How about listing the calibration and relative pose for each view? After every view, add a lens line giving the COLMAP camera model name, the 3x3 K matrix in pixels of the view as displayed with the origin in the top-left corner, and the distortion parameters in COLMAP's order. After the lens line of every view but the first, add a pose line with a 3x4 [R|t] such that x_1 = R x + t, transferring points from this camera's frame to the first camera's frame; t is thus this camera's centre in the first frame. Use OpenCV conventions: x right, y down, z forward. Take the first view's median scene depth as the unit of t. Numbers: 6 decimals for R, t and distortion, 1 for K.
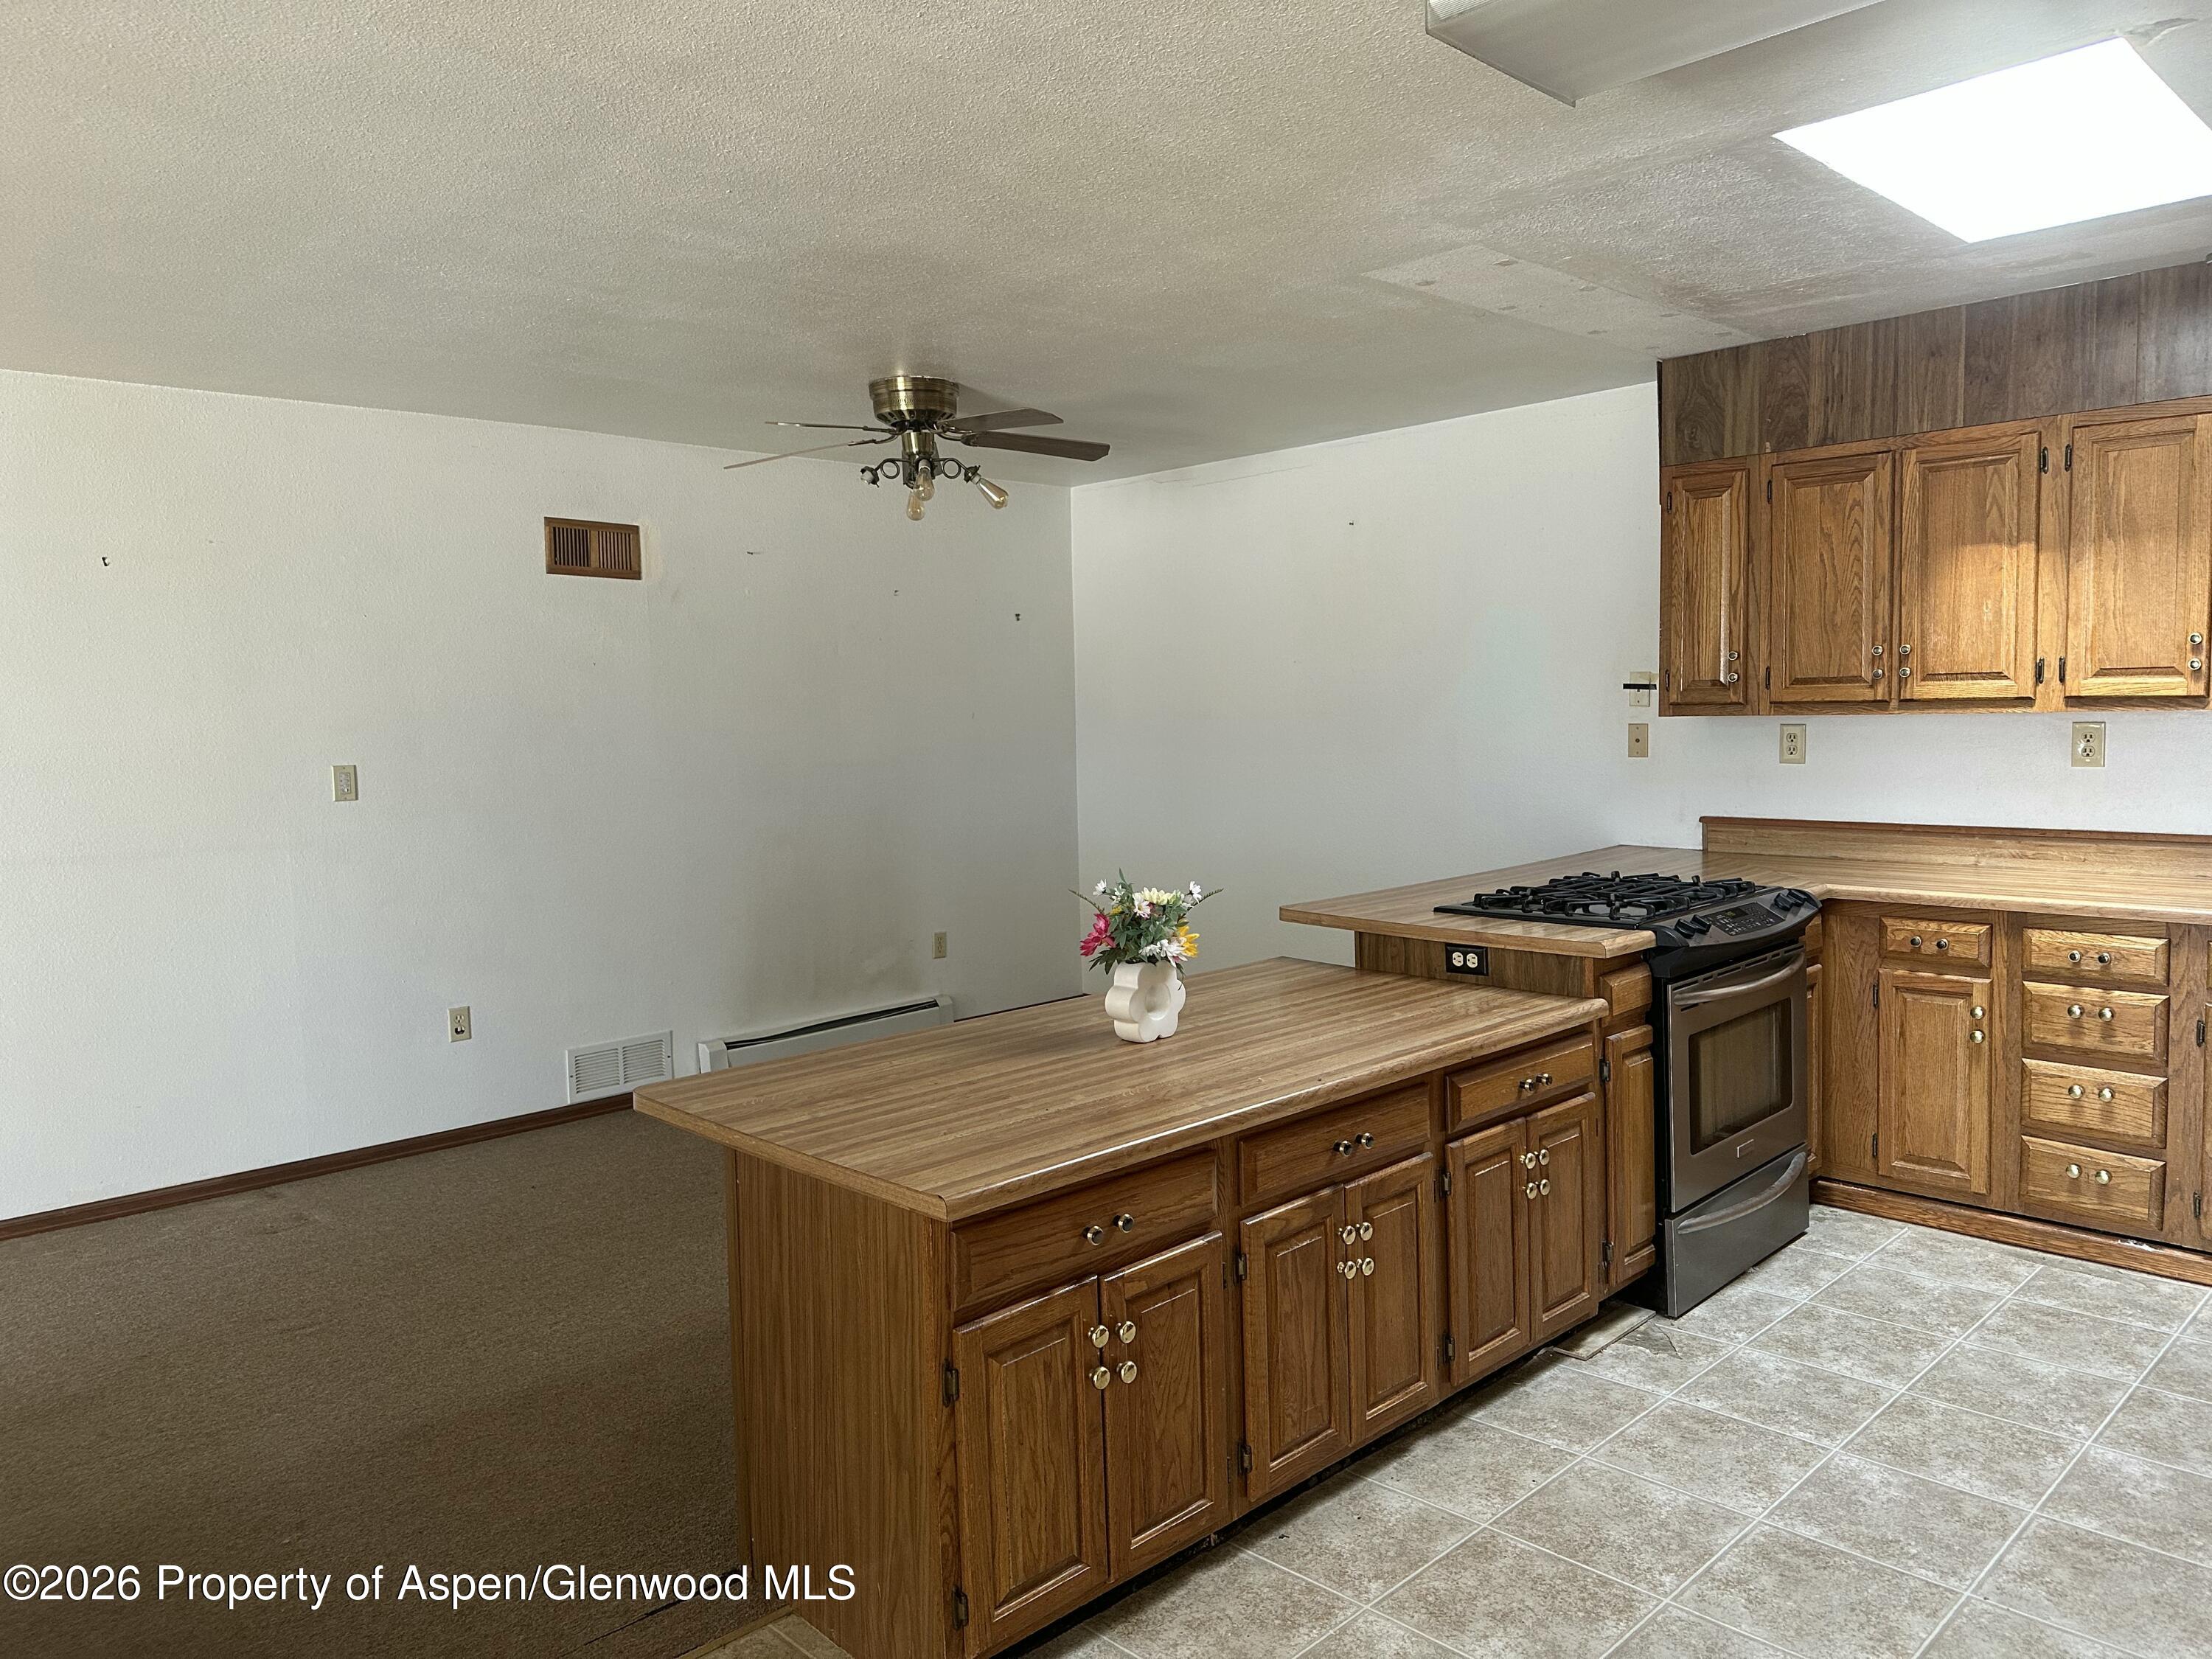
lens RADIAL K [[1553.1, 0, 1106.0], [0, 1553.1, 829.5], [0, 0, 1]] dist [0.150476, -0.205395]
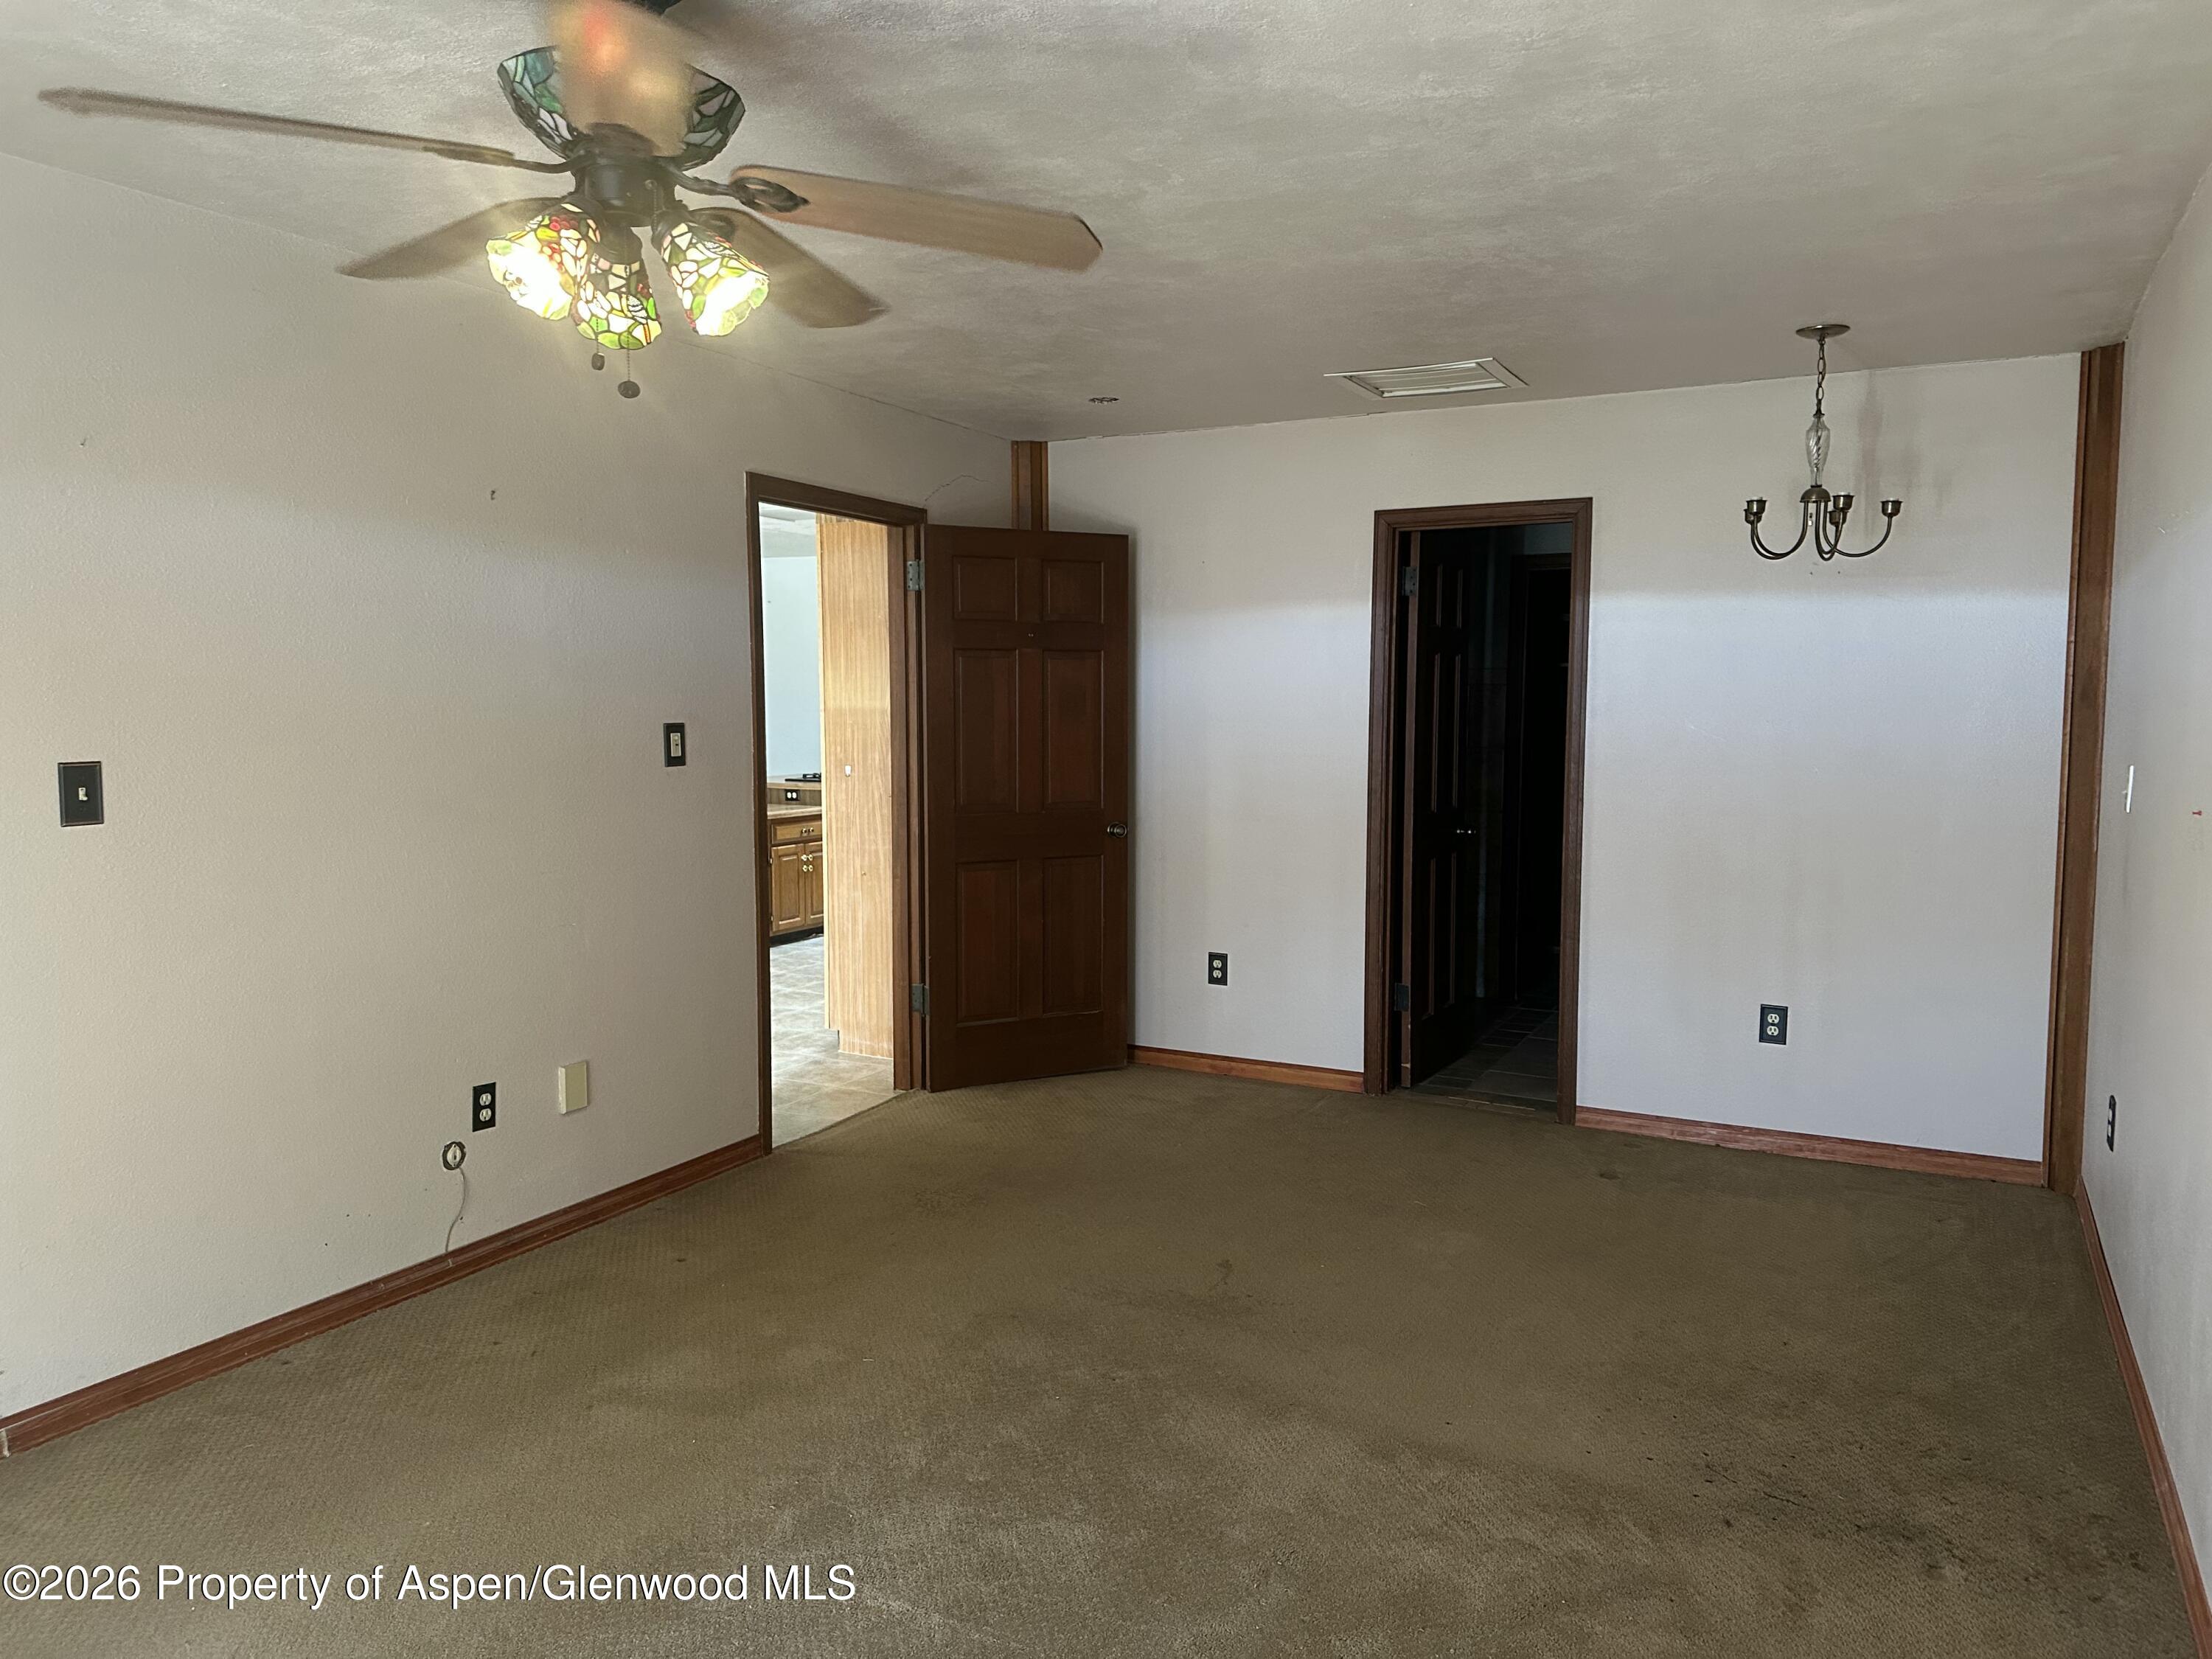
lens RADIAL K [[1553.1, 0, 1106.0], [0, 1553.1, 829.5], [0, 0, 1]] dist [0.150476, -0.205395]
pose [[0.954356, -0.001304, 0.298669, -0.039216], [0.001594, 0.999998, -0.000727, 0.124242], [-0.298668, 0.001170, 0.954356, -1.399741]]
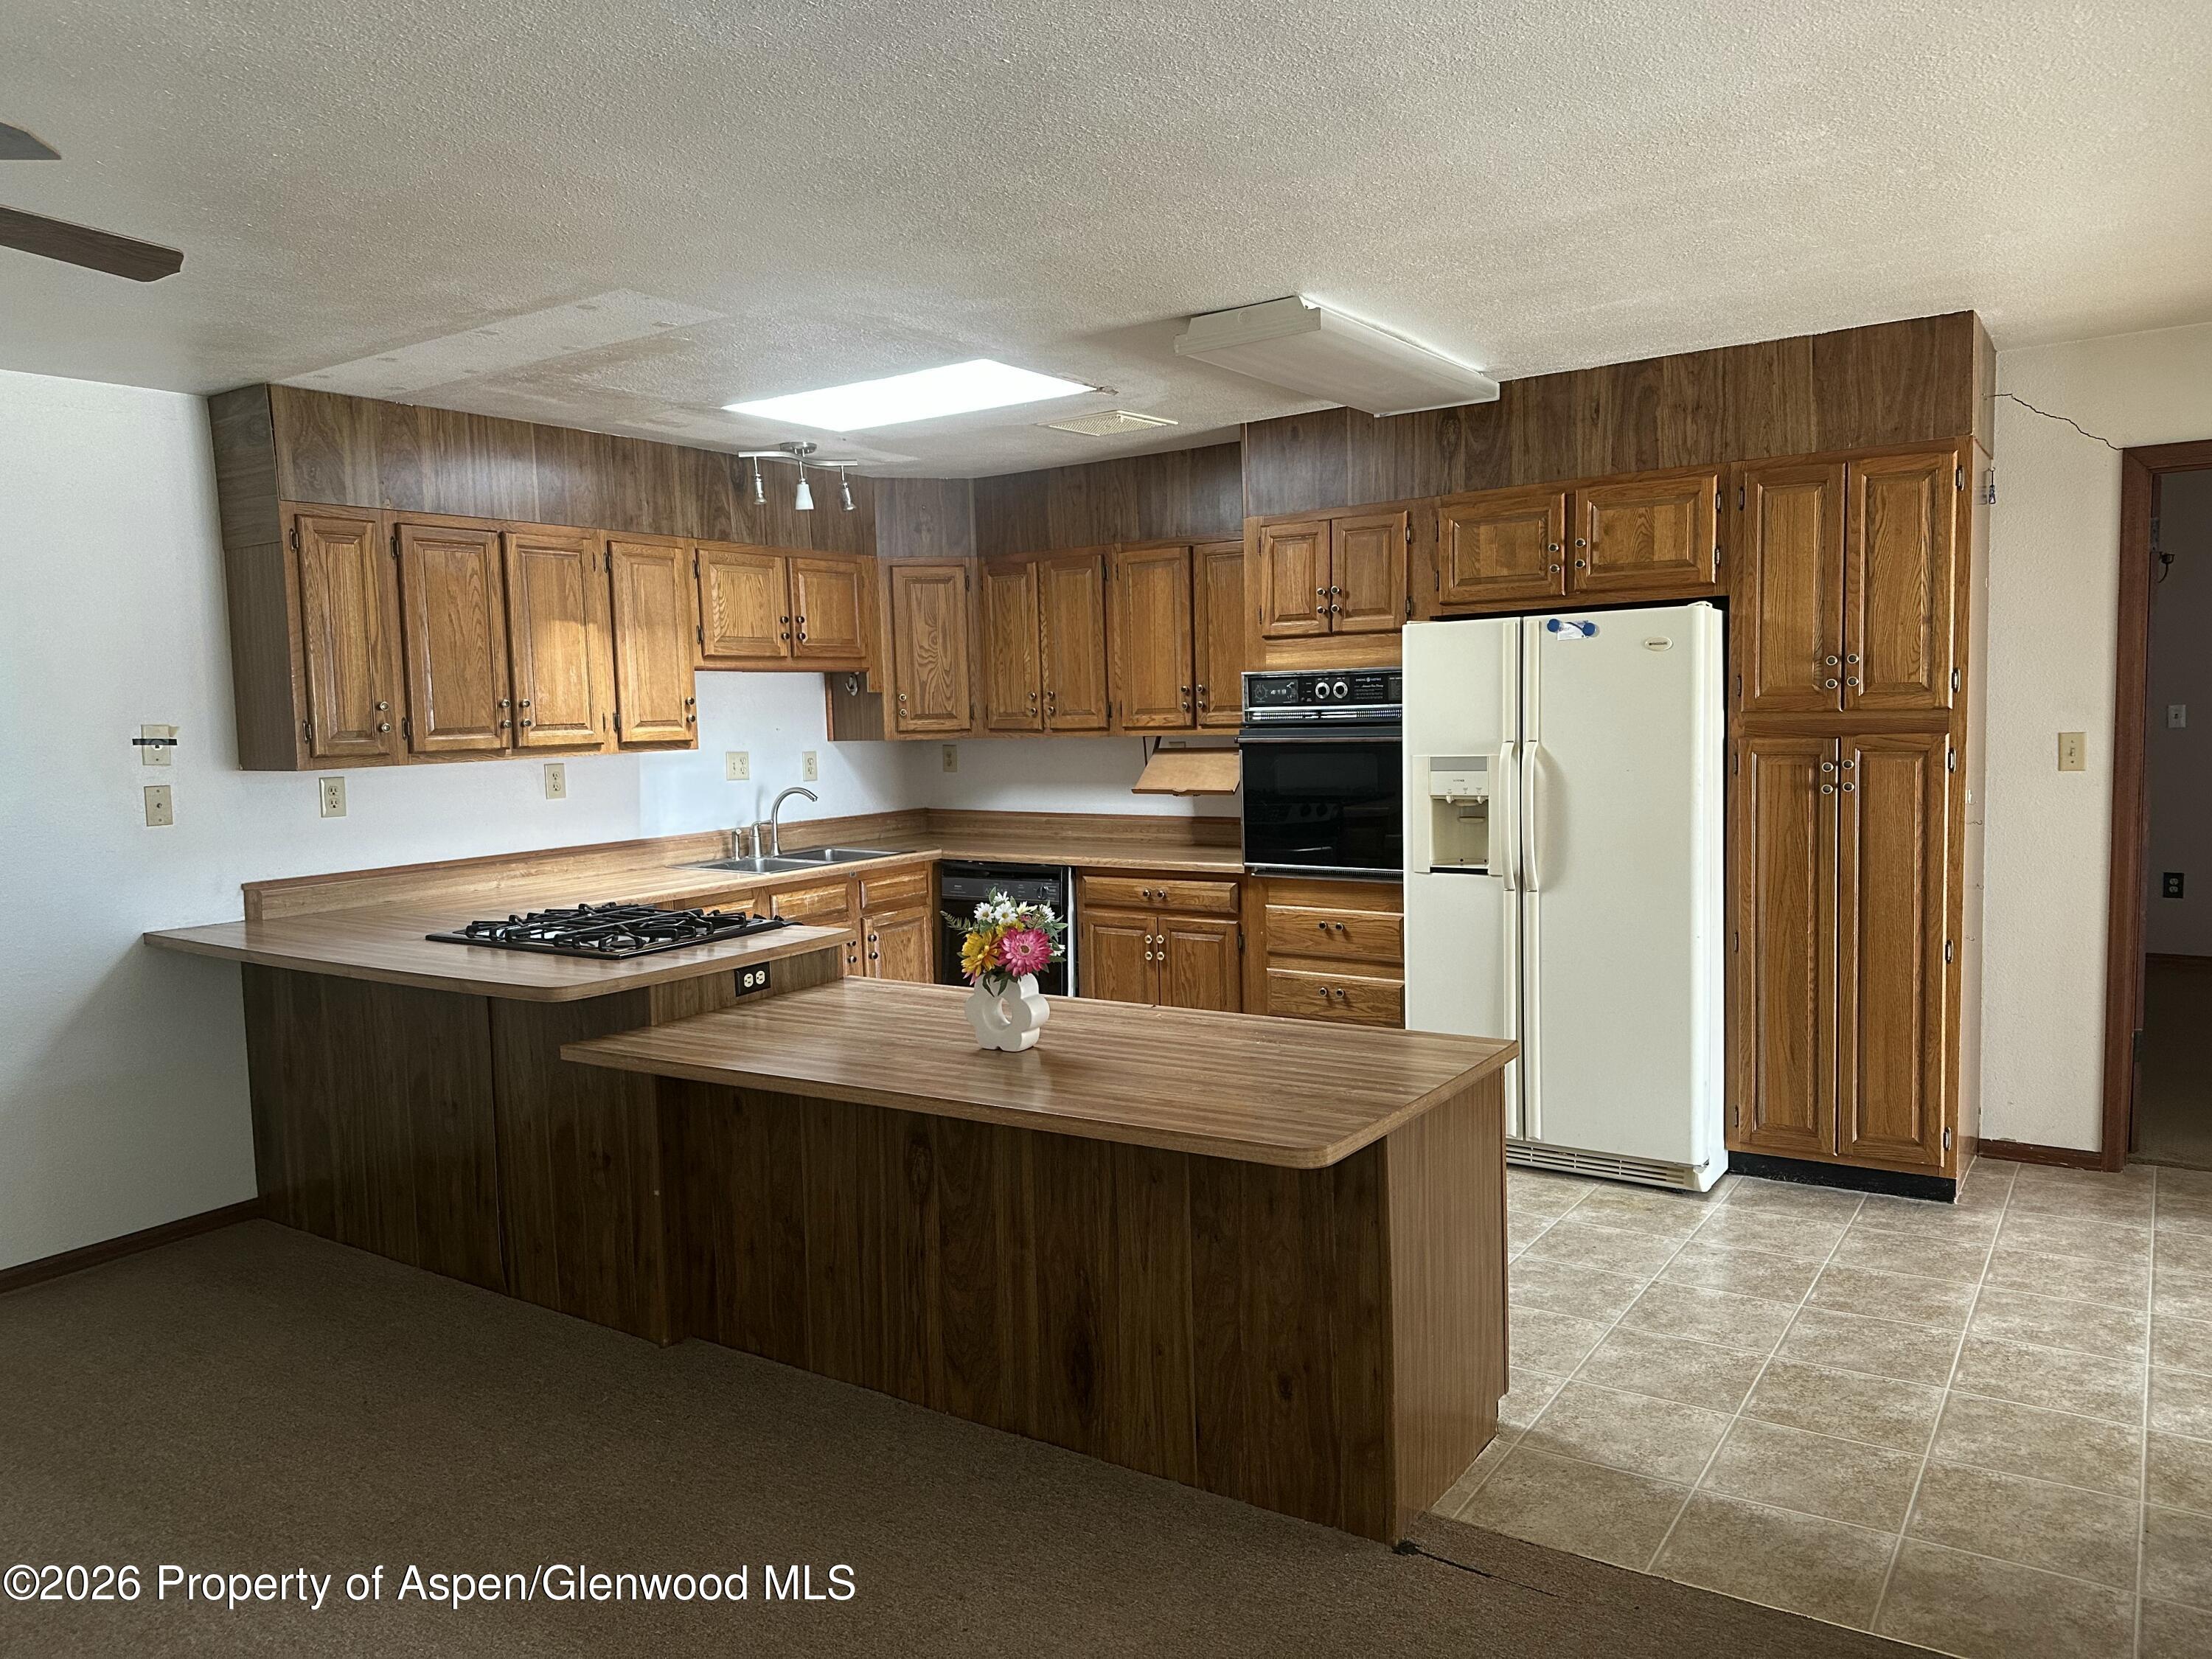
lens RADIAL K [[1553.1, 0, 1106.0], [0, 1553.1, 829.5], [0, 0, 1]] dist [0.150476, -0.205395]
pose [[-0.188169, -0.052611, 0.980727, -0.742352], [0.117906, 0.990132, 0.075738, -0.060580], [-0.975034, 0.129885, -0.180109, 0.821746]]
